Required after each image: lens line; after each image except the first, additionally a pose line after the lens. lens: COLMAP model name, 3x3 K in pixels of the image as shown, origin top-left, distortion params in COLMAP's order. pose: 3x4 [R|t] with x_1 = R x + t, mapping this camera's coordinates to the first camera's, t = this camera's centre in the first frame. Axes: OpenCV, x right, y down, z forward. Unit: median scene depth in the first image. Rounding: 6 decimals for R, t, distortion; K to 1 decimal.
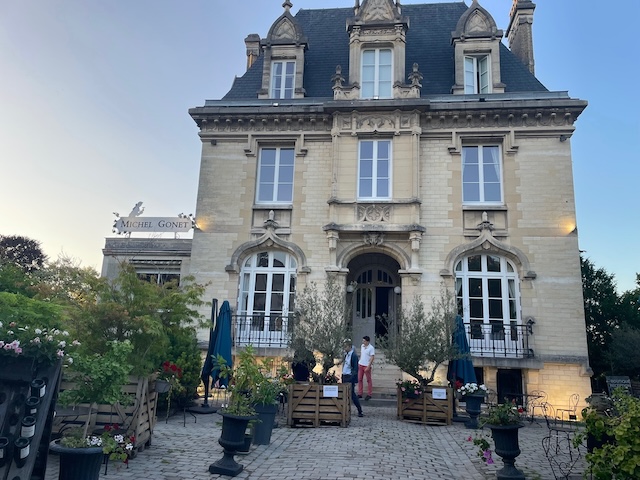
lens RADIAL K [[485.6, 0, 322.5], [0, 485.6, 234.0], [0, 0, 1]] dist [0.118010, -0.139794]
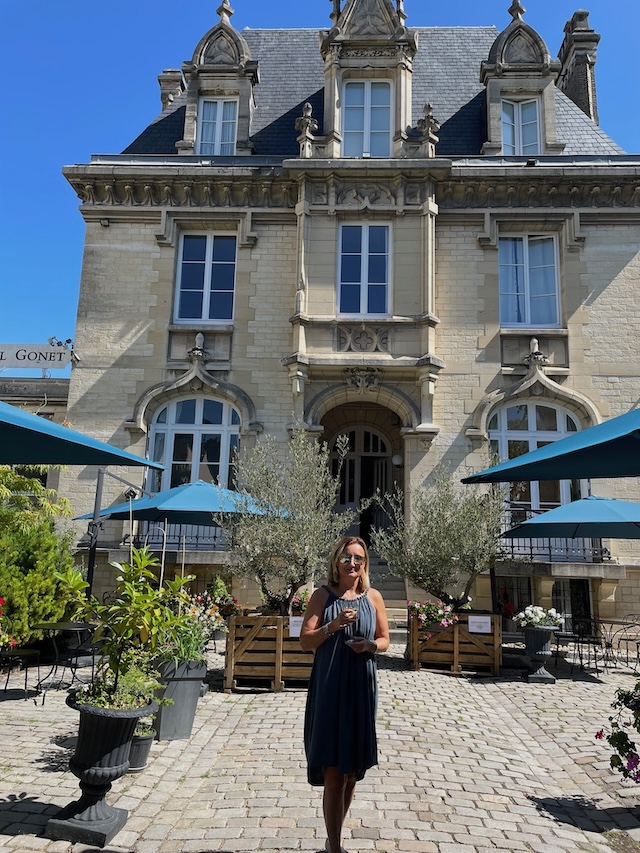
lens RADIAL K [[647.2, 0, 320.0], [0, 647.2, 426.5], [0, 0, 1]] dist [0.118010, -0.139794]
pose [[0.997354, 0.004003, 0.072594, -0.011119], [-0.007291, 0.998956, 0.045094, 0.032100], [-0.072338, -0.045504, 0.996342, 0.150402]]
